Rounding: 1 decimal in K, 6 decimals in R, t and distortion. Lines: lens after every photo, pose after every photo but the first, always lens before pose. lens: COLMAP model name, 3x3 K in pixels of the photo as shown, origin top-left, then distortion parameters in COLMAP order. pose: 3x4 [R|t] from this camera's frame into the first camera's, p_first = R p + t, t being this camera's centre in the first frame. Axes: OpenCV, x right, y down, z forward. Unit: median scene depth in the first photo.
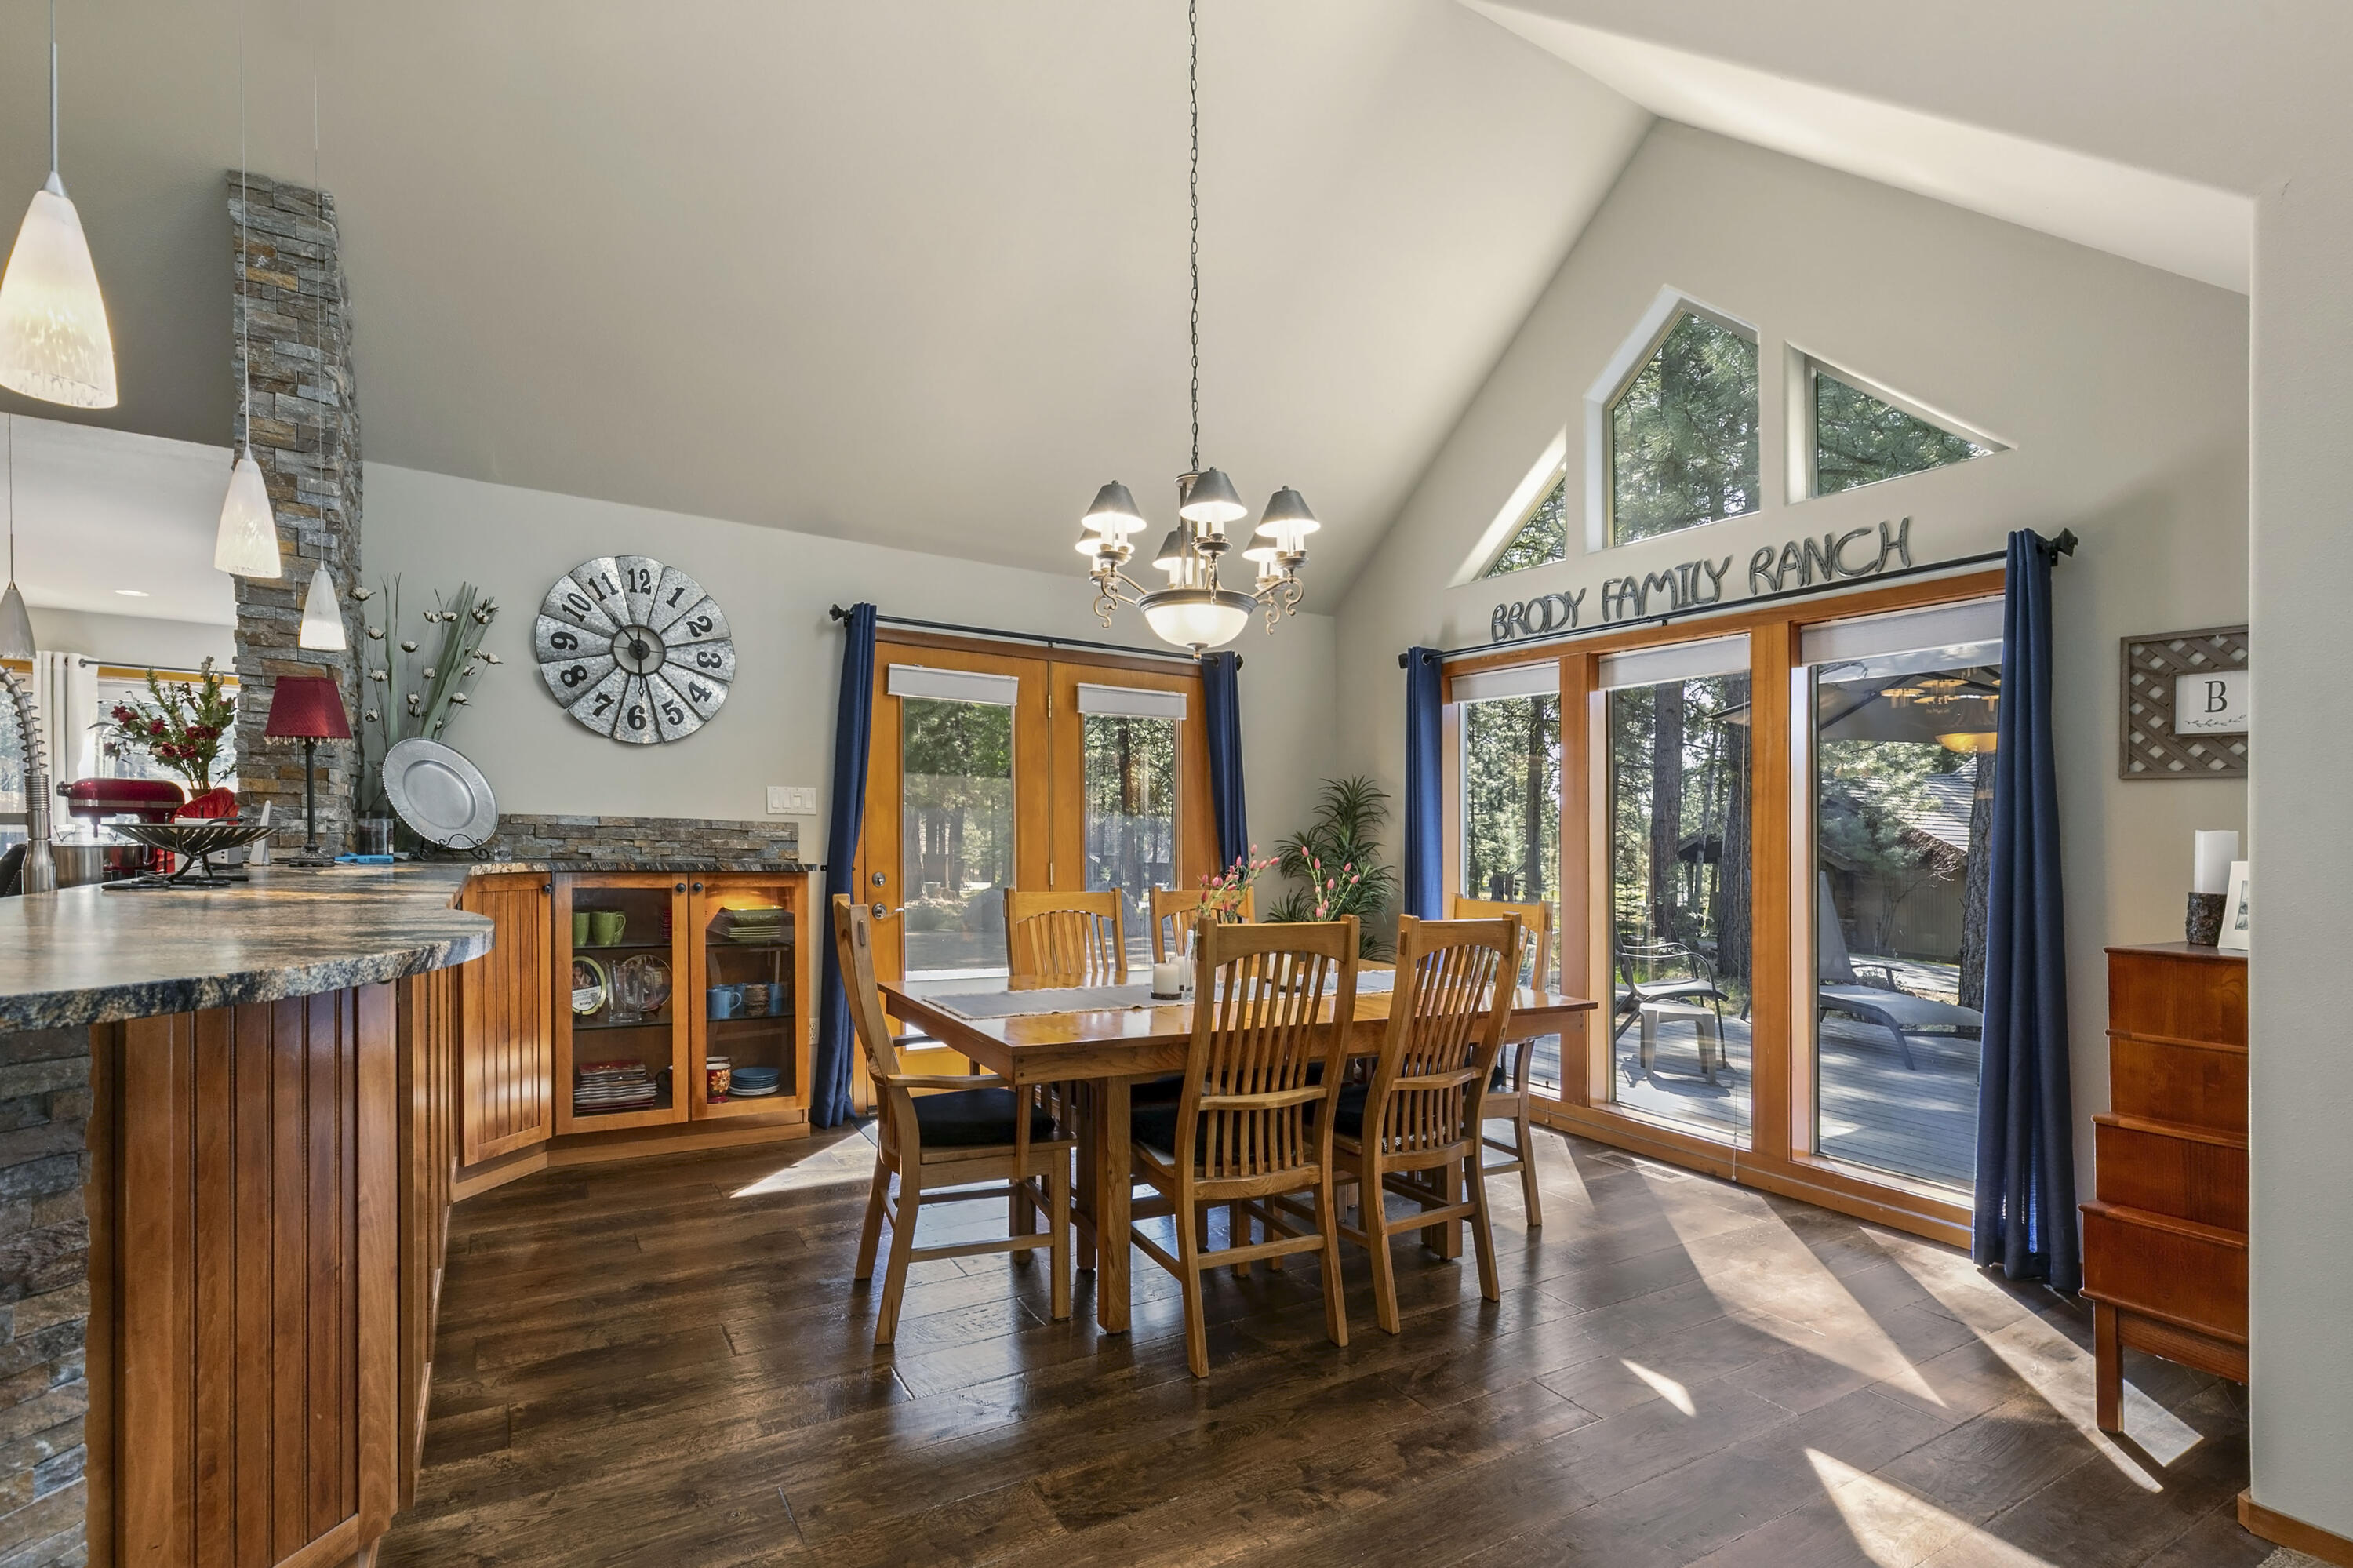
lens RADIAL K [[1102.2, 0, 1132.8], [0, 1102.2, 847.8], [0, 0, 1]] dist [0.004839, 0.000324]
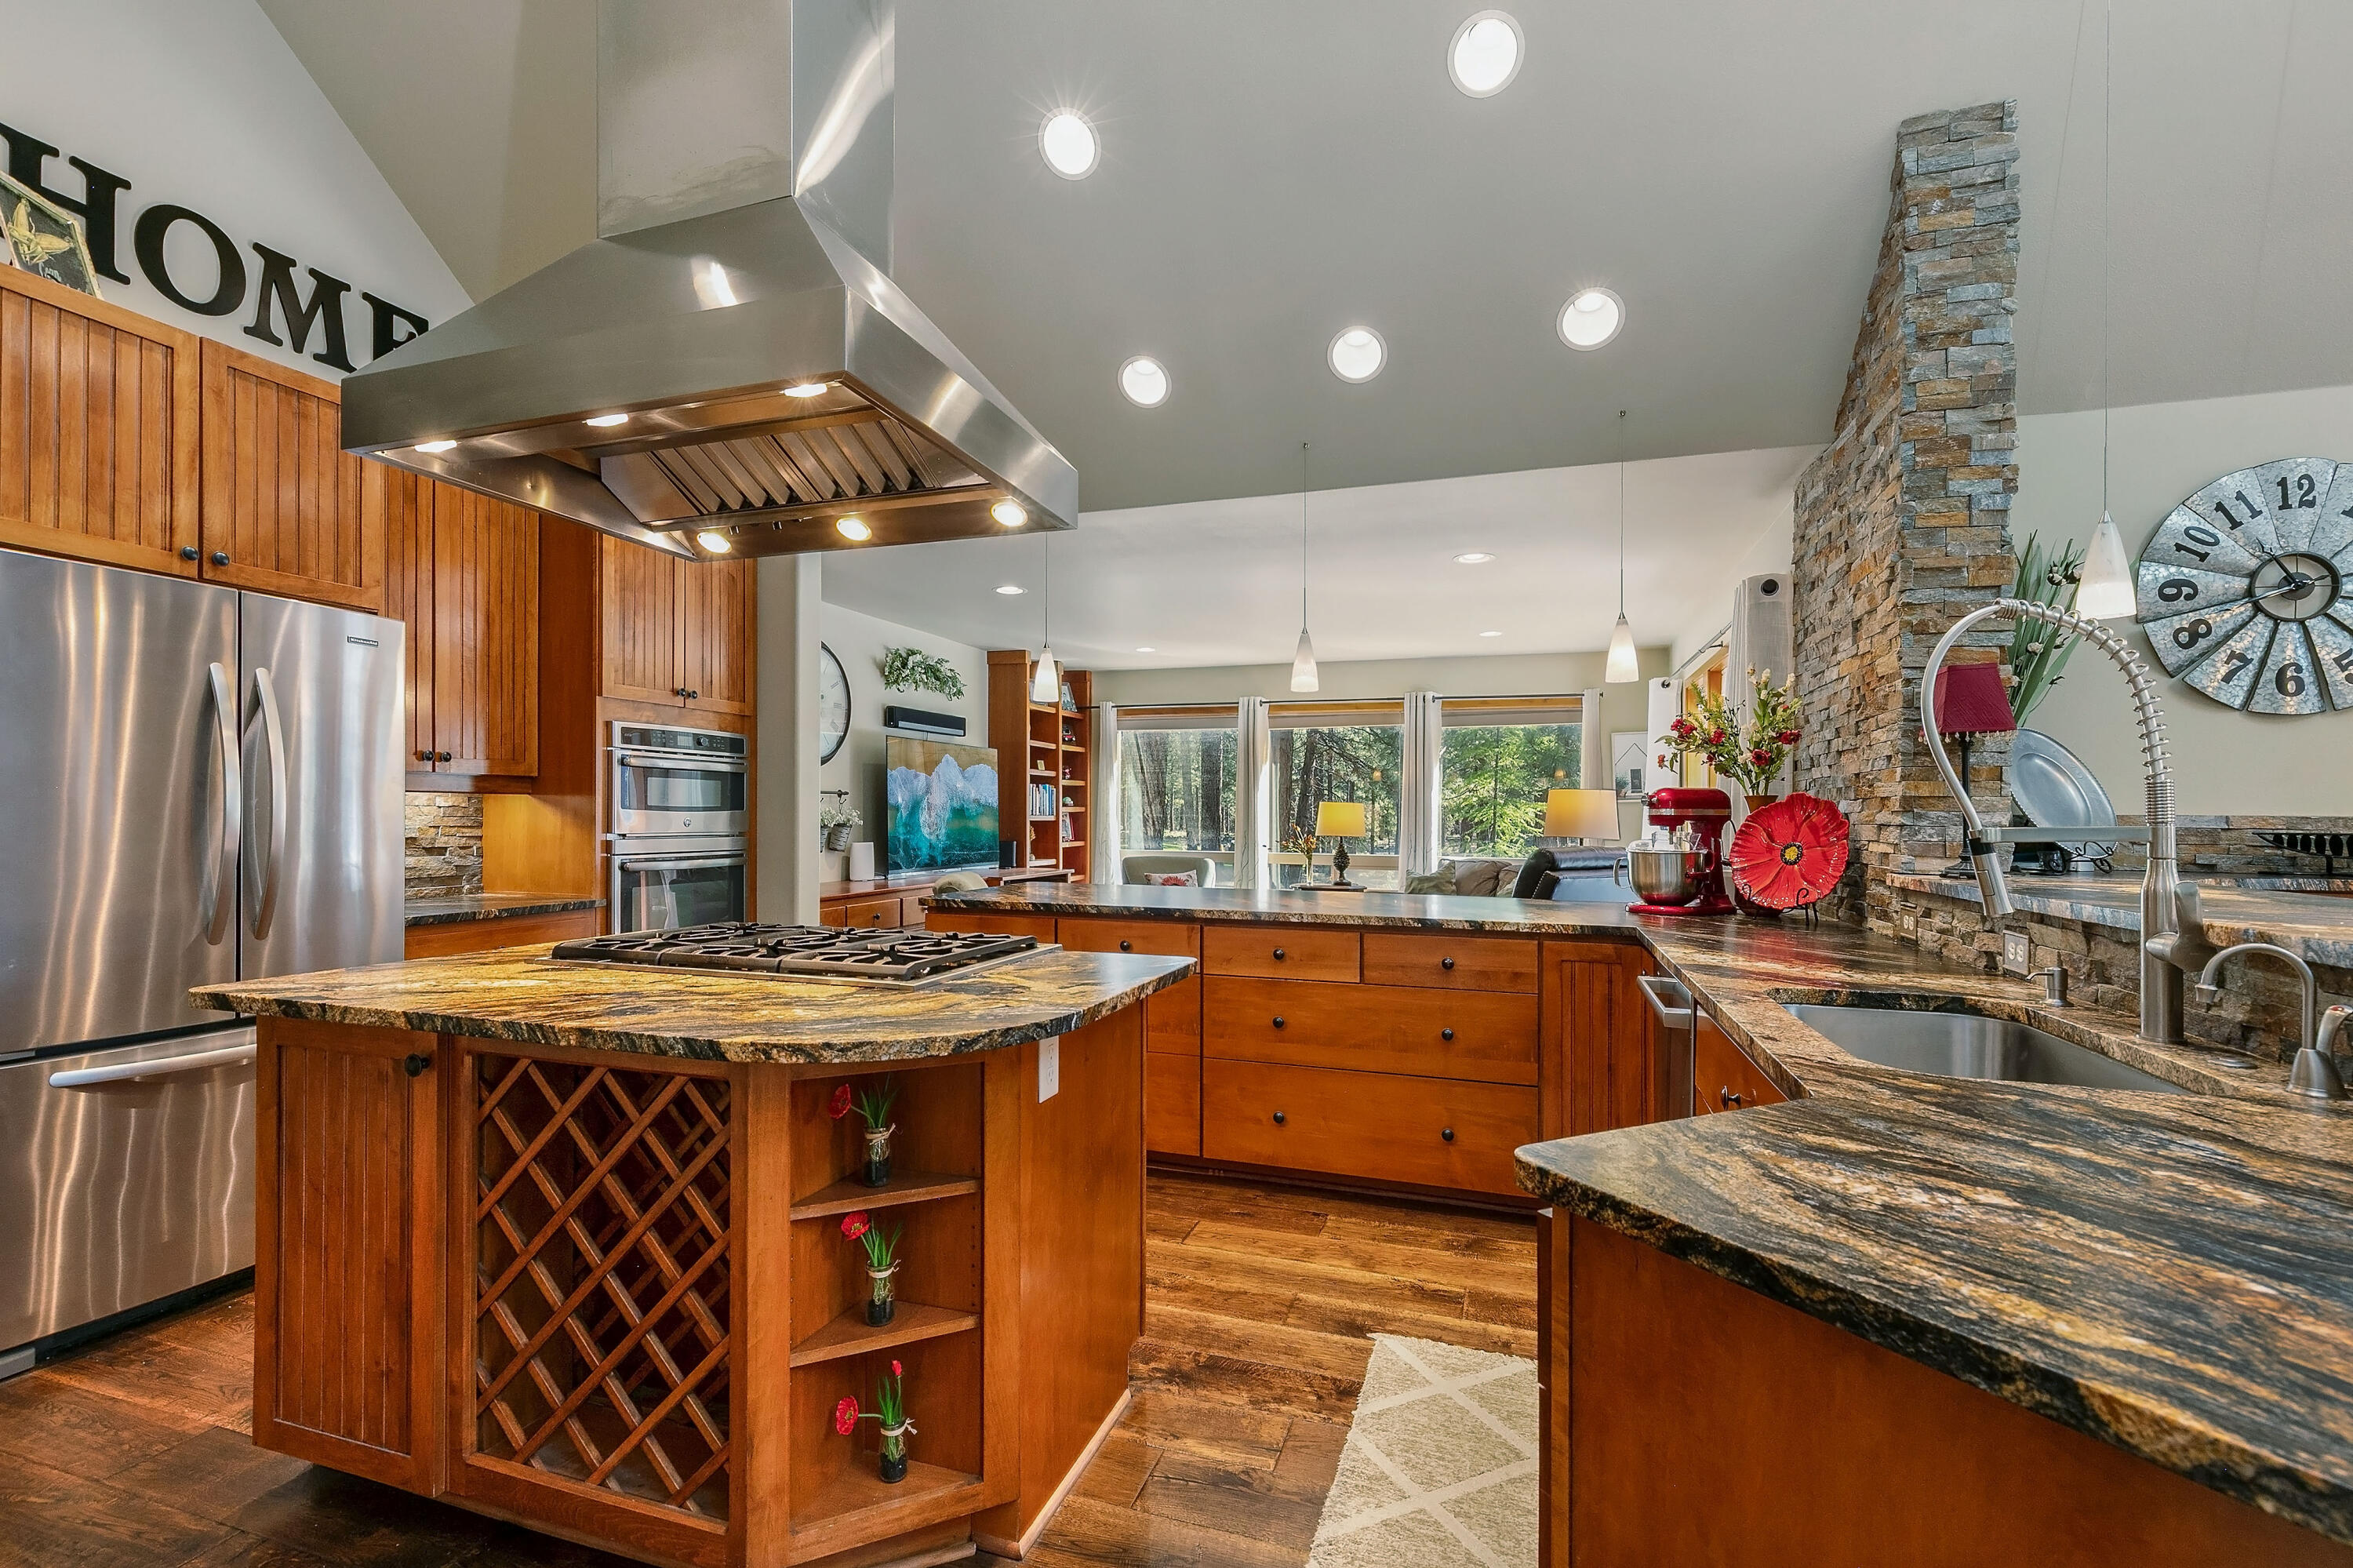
lens RADIAL K [[1065.2, 0, 1132.7], [0, 1065.2, 833.9], [0, 0, 1]] dist [0.000559, 0.001140]
pose [[0.647224, -0.004788, -0.762285, -0.415521], [-0.002447, 0.999962, -0.008358, -0.008178], [0.762296, 0.007275, 0.647188, -0.041201]]
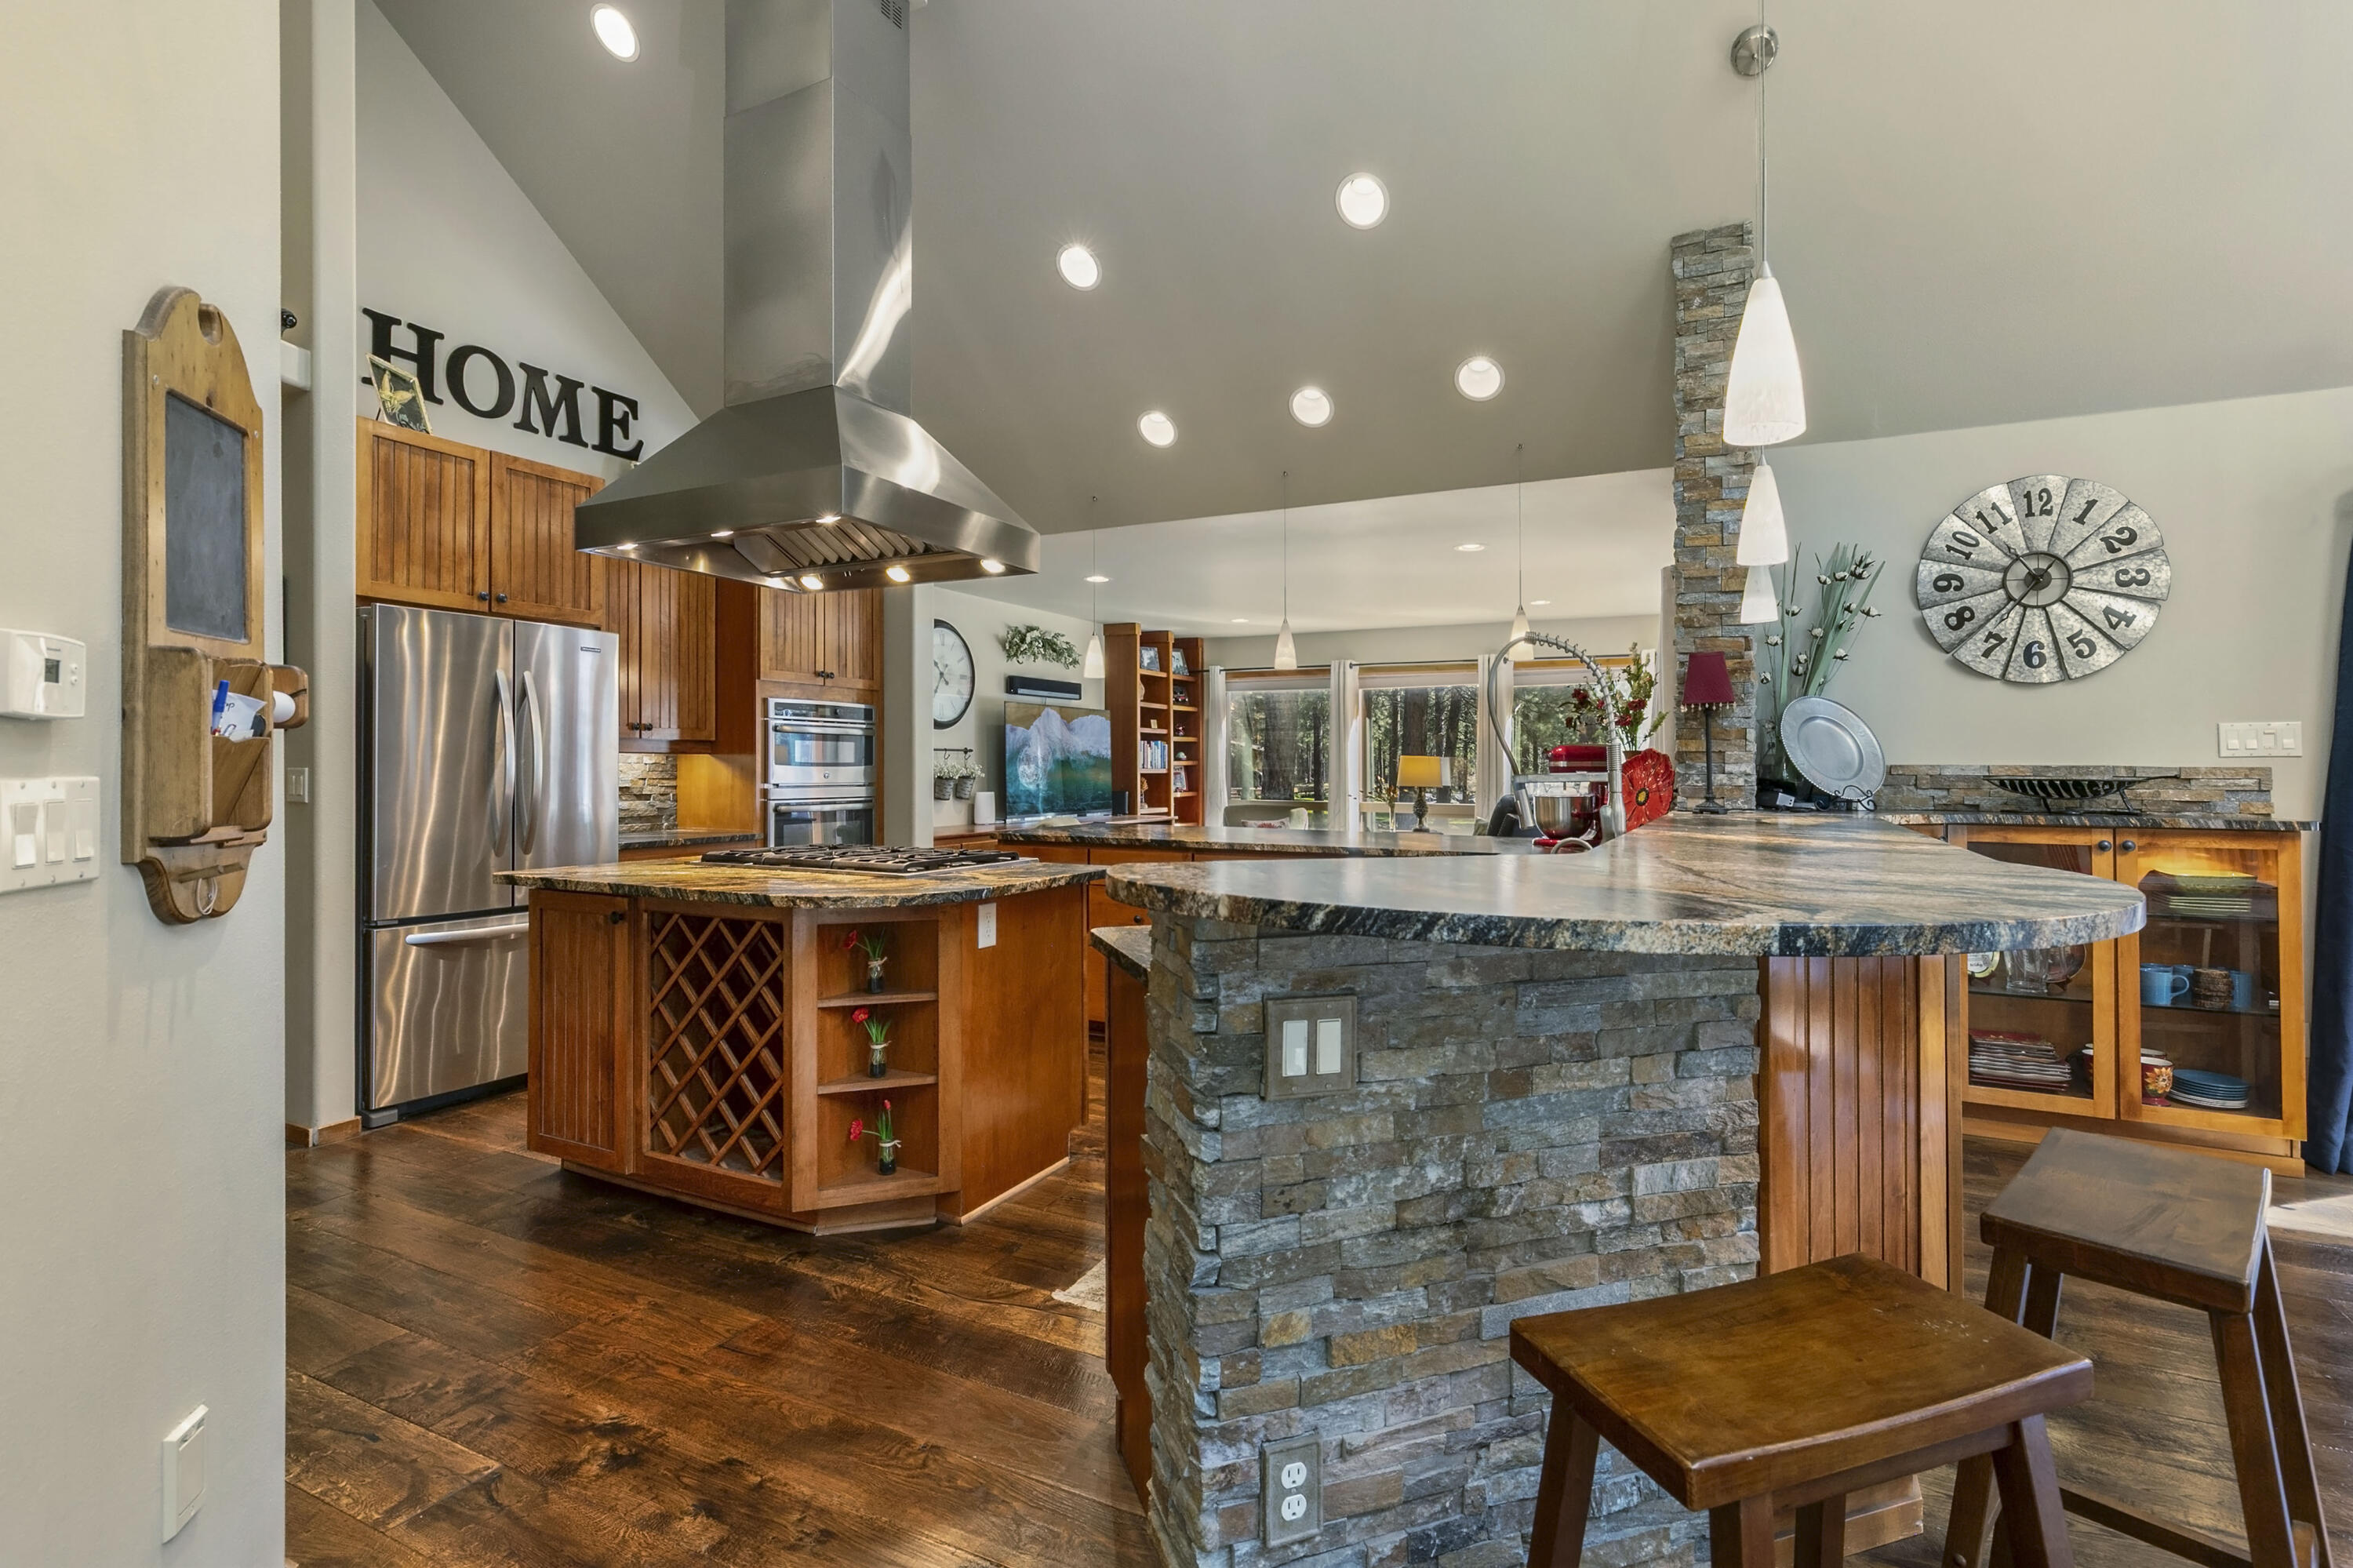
lens RADIAL K [[1083.3, 0, 1195.3], [0, 1083.3, 785.3], [0, 0, 1]] dist [0.001444, -0.000146]
pose [[0.548901, -0.007222, -0.835856, -0.088361], [-0.001733, 0.999951, -0.009777, -0.001470], [0.835886, 0.006815, 0.548861, -0.059400]]
